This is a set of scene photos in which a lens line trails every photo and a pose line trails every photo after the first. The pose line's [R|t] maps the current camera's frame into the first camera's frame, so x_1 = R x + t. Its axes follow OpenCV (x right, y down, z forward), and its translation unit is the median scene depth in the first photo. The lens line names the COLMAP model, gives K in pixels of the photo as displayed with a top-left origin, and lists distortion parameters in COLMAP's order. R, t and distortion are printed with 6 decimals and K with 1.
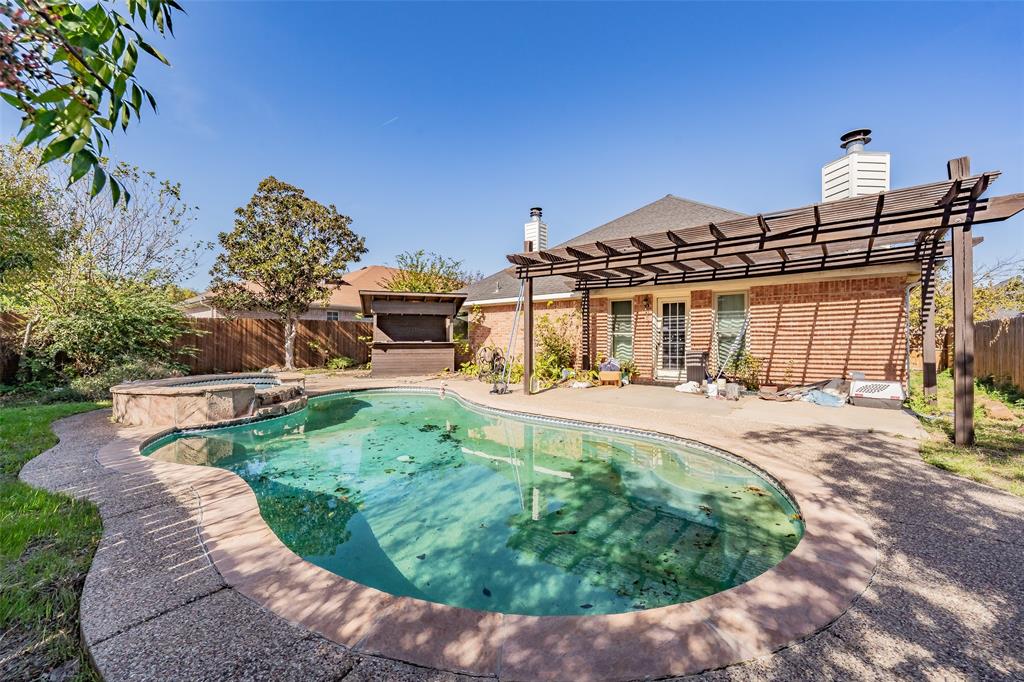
lens RADIAL K [[406.4, 0, 516.3], [0, 406.4, 340.1], [0, 0, 1]] dist [0.000046, 0.000717]
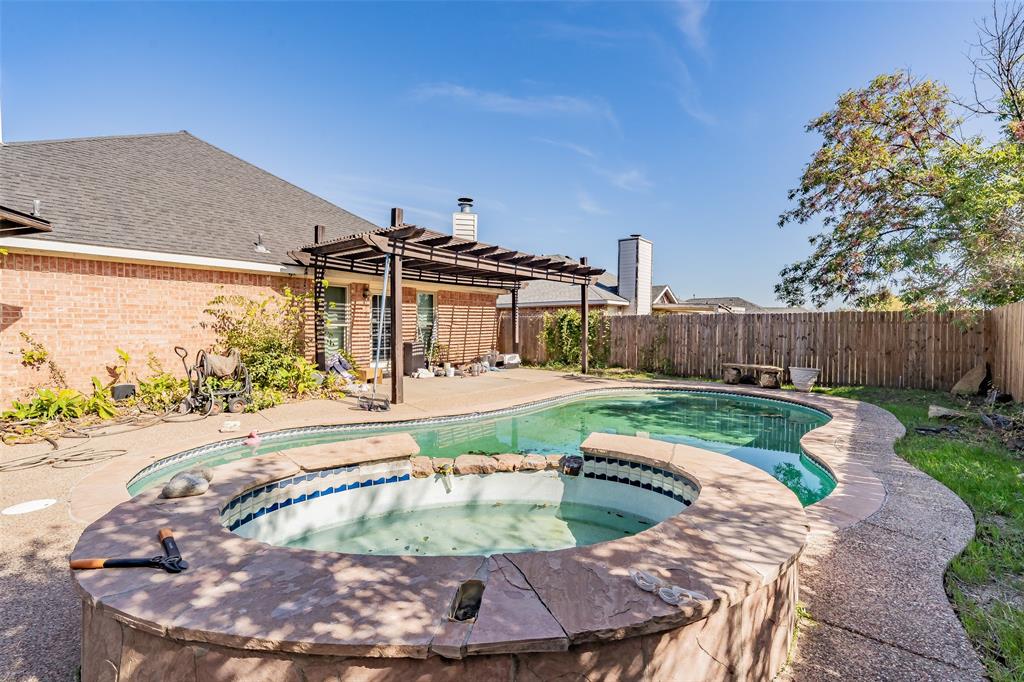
lens RADIAL K [[443.7, 0, 512.3], [0, 443.7, 338.2], [0, 0, 1]] dist [0.000420, 0.000007]
pose [[-0.037075, -0.025974, 0.998975, -0.793492], [-0.001247, 0.999663, 0.025946, -0.014688], [-0.999312, -0.000284, -0.037095, 0.764111]]
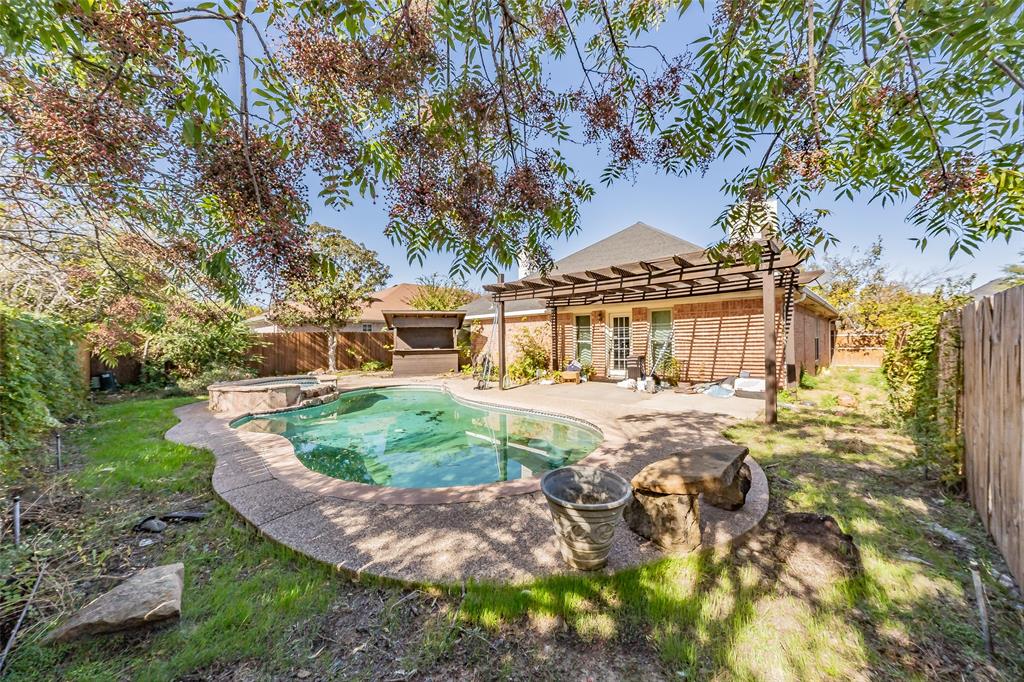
lens RADIAL K [[366.6, 0, 514.2], [0, 366.6, 342.9], [0, 0, 1]] dist [0.006837, 0.000018]
pose [[0.997549, -0.013833, -0.068592, 0.141812], [0.014145, 0.999892, 0.004065, -0.021708], [0.068528, -0.005026, 0.997637, -0.173958]]
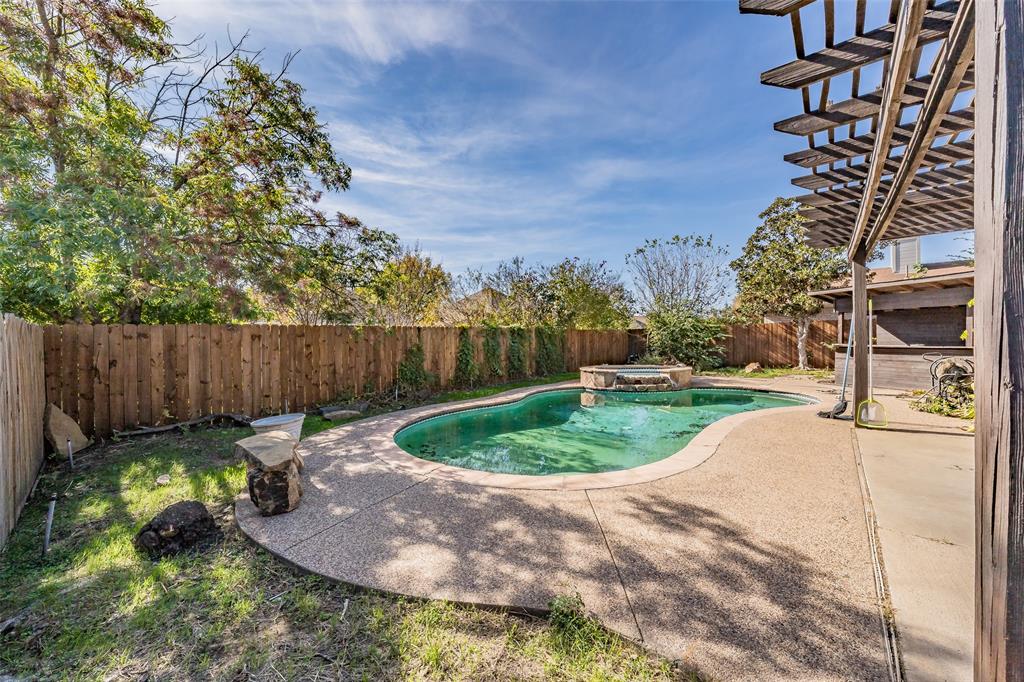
lens RADIAL K [[350.8, 0, 507.6], [0, 350.8, 347.6], [0, 0, 1]] dist [-0.006361, 0.000936]
pose [[-0.030480, 0.022946, -0.999272, 0.609588], [0.014907, 0.999636, 0.022500, -0.024089], [0.999424, -0.014211, -0.030811, 0.382308]]
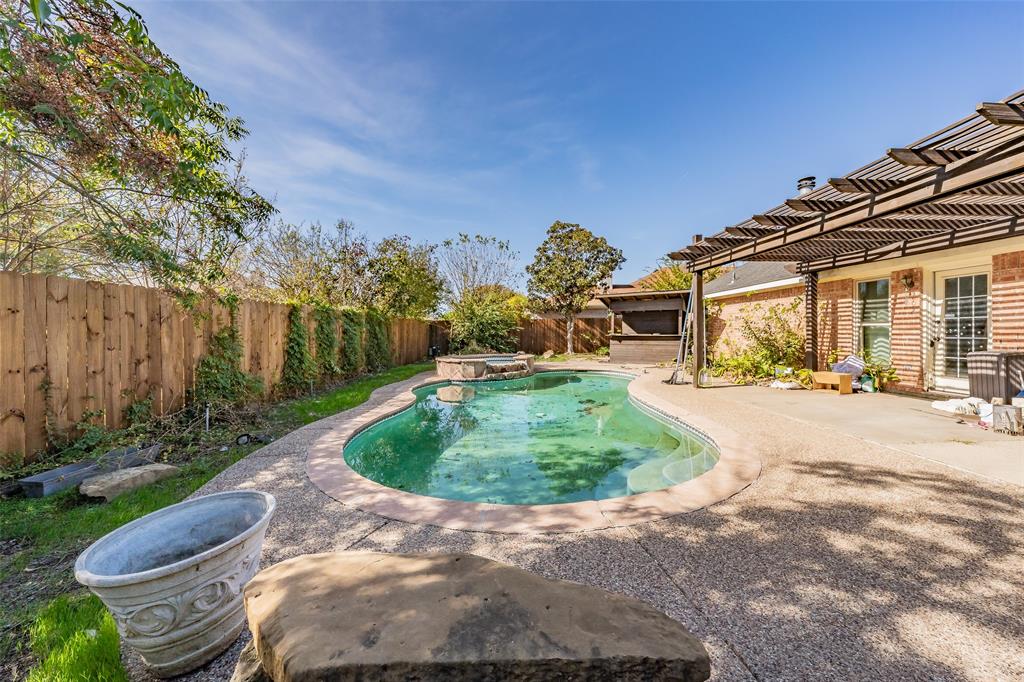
lens RADIAL K [[350.8, 0, 510.8], [0, 350.8, 335.2], [0, 0, 1]] dist [-0.006361, 0.000936]
pose [[0.647782, 0.003509, -0.761818, 0.364161], [0.004491, 0.999954, 0.008425, -0.005246], [0.761812, -0.008879, 0.647737, 0.080264]]
